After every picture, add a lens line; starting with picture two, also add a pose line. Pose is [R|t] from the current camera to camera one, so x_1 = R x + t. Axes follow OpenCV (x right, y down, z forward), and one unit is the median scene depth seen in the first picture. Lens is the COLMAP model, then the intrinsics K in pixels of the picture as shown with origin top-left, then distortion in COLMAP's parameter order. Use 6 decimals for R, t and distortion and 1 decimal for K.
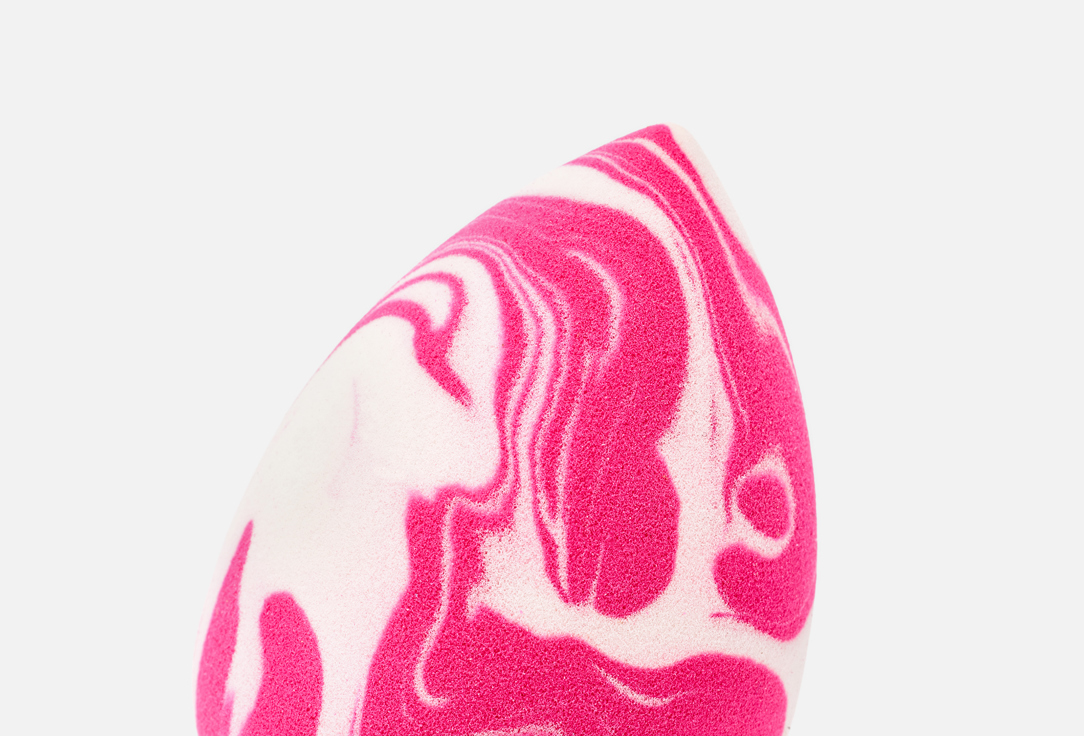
lens RADIAL K [[4320.8, 0, 542.0], [0, 4320.8, 368.0], [0, 0, 1]] dist [0.144938, 4.993830]
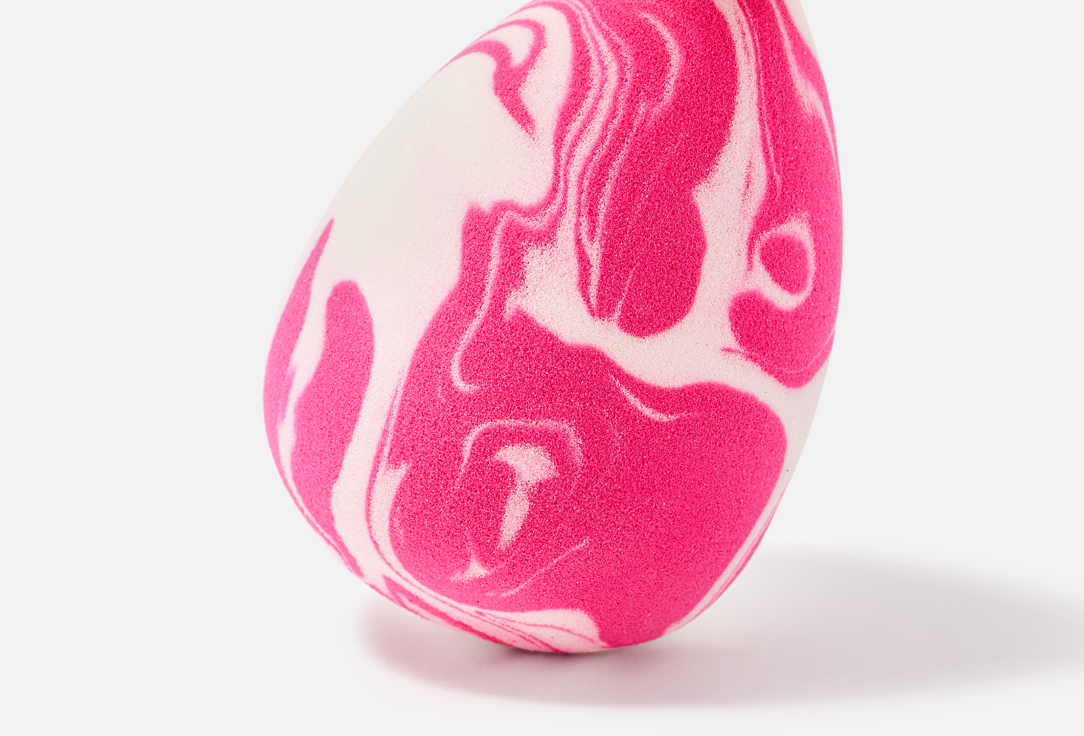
lens RADIAL K [[4208.9, 0, 542.0], [0, 4208.9, 368.0], [0, 0, 1]] dist [-0.013933, -53.457648]
pose [[0.990665, 0.134005, -0.024989, 0.020870], [-0.132753, 0.990062, 0.046418, 0.017552], [0.030961, -0.042668, 0.998609, -0.096411]]
